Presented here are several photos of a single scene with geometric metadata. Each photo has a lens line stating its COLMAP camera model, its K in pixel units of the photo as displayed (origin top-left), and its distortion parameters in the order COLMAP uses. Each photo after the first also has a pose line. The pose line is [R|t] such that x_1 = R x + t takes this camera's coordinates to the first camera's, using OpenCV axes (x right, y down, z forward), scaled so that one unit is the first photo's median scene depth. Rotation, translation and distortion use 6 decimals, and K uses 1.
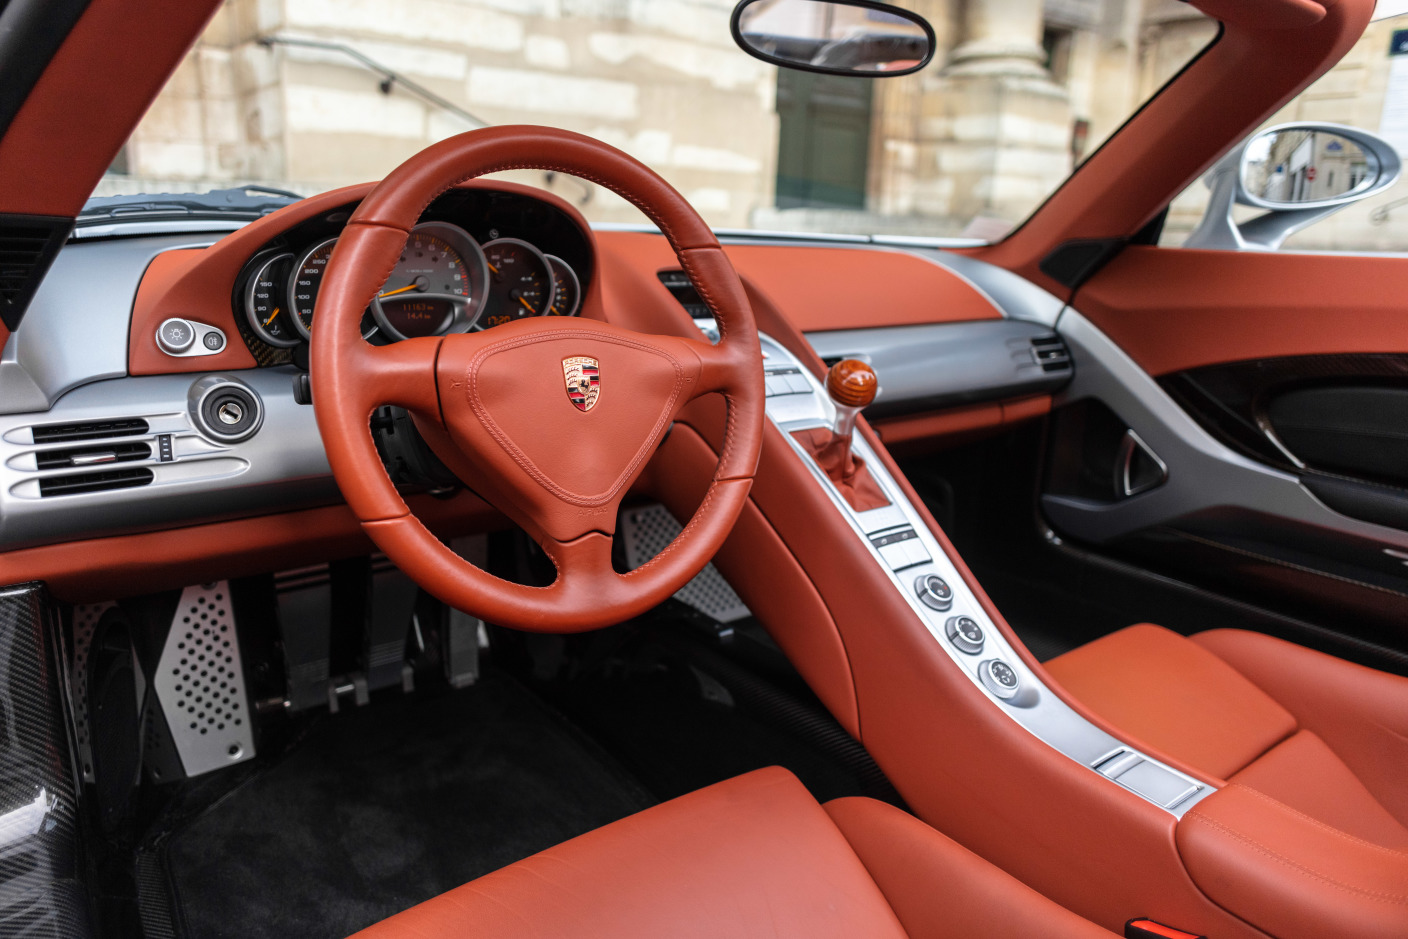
lens RADIAL K [[996.3, 0, 657.1], [0, 996.3, 452.0], [0, 0, 1]] dist [0.036743, -0.016414]
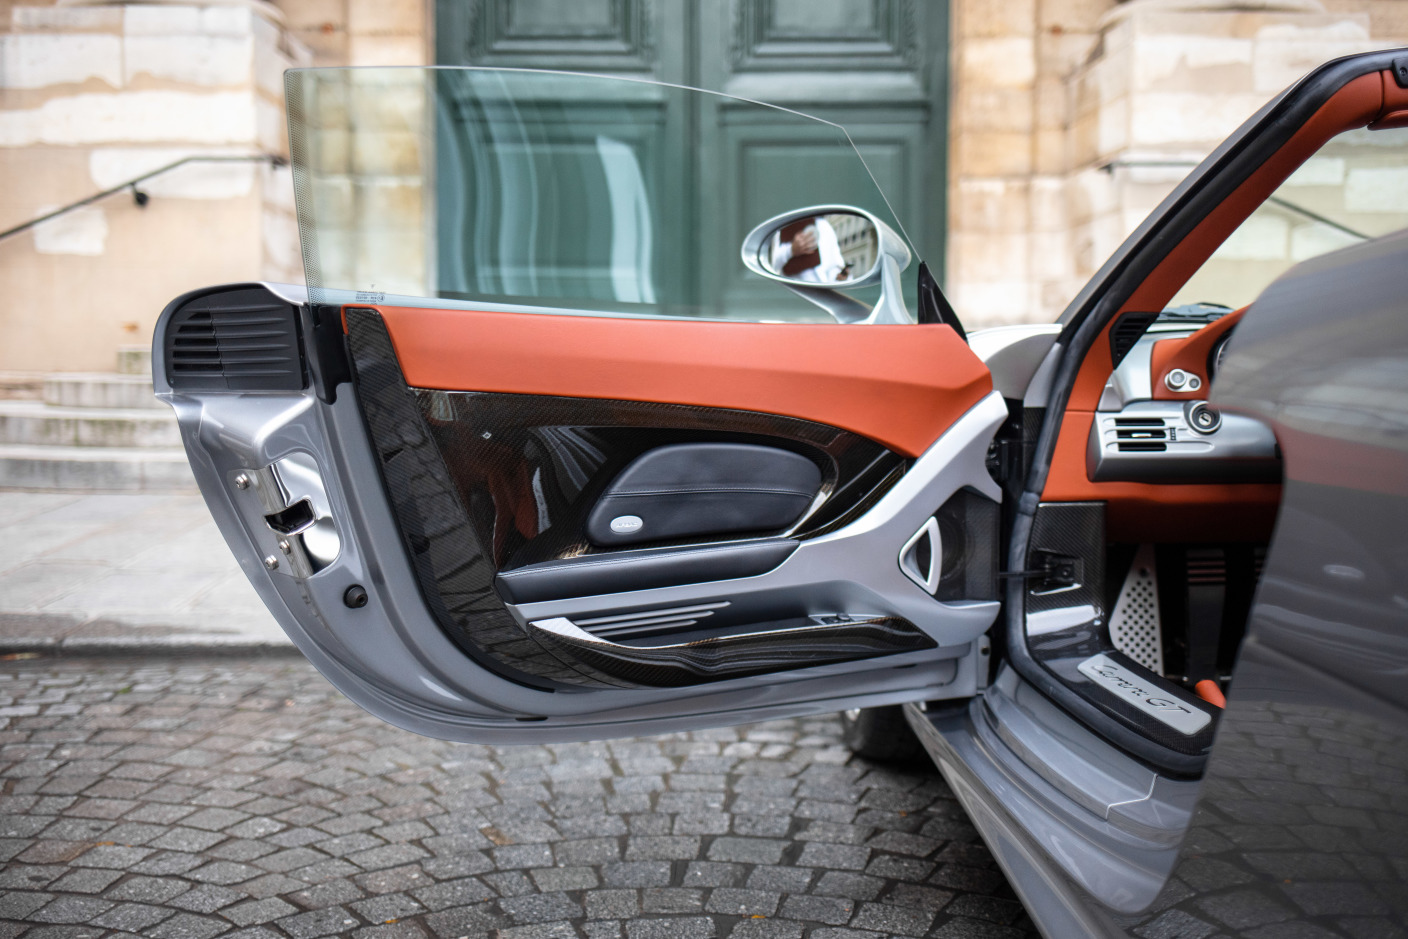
lens RADIAL K [[1478.7, 0, 699.6], [0, 1478.7, 478.6], [0, 0, 1]] dist [-0.054463, 0.000000]
pose [[0.830048, 0.016887, -0.557437, 0.315795], [-0.104041, 0.986683, -0.125030, 0.516364], [0.547902, 0.161777, 0.820751, -1.745582]]
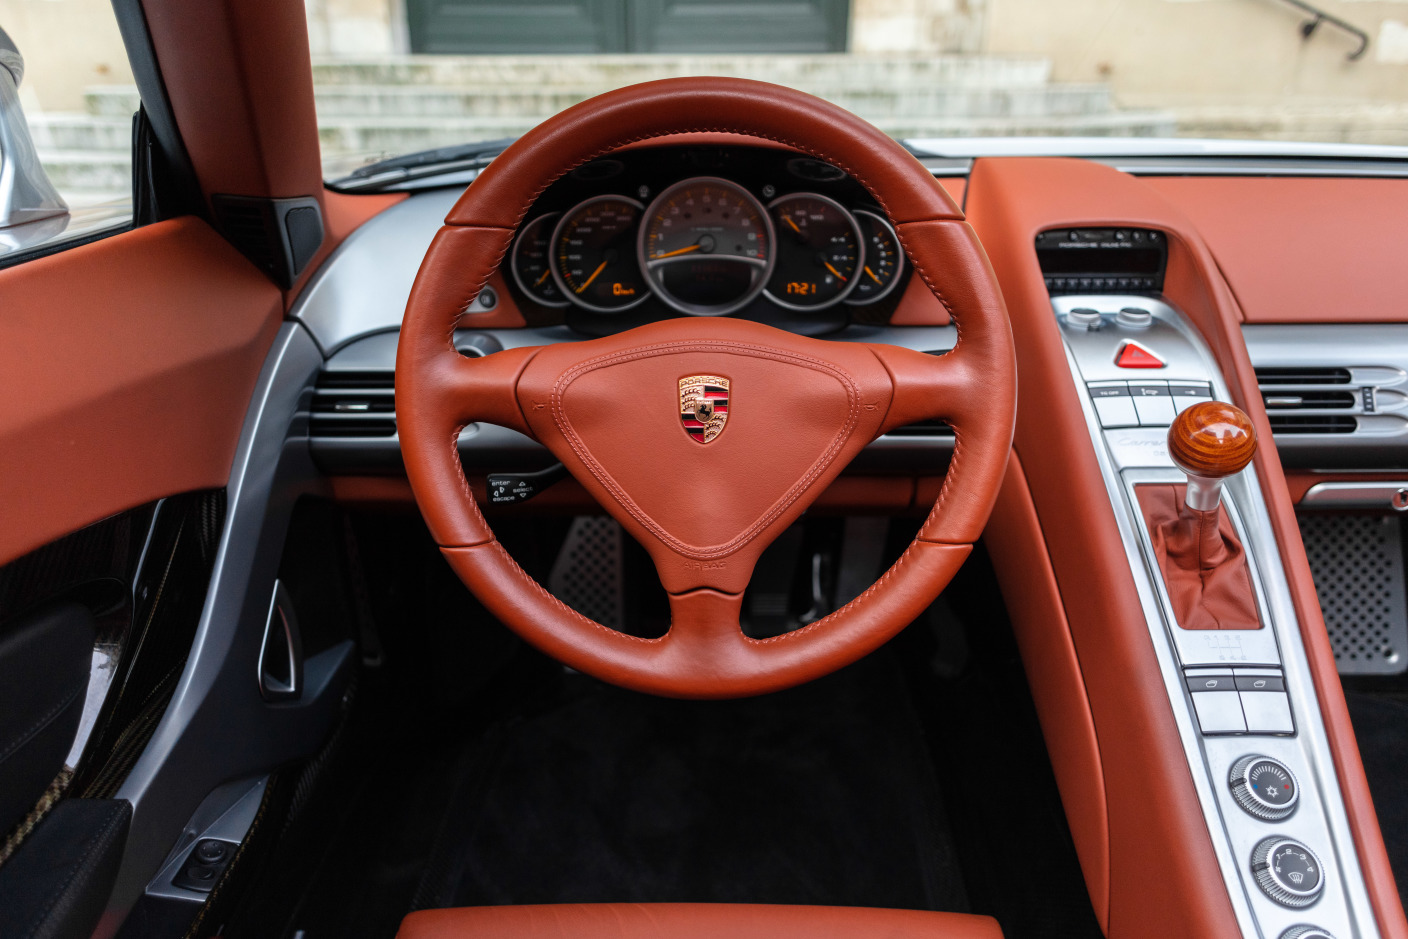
lens RADIAL K [[996.3, 0, 702.4], [0, 996.3, 471.2], [0, 0, 1]] dist [0.036743, -0.016414]
pose [[0.795284, 0.191712, -0.575127, 0.303760], [-0.108768, 0.978410, 0.175738, -0.123561], [0.596400, -0.077206, 0.798965, 0.267452]]
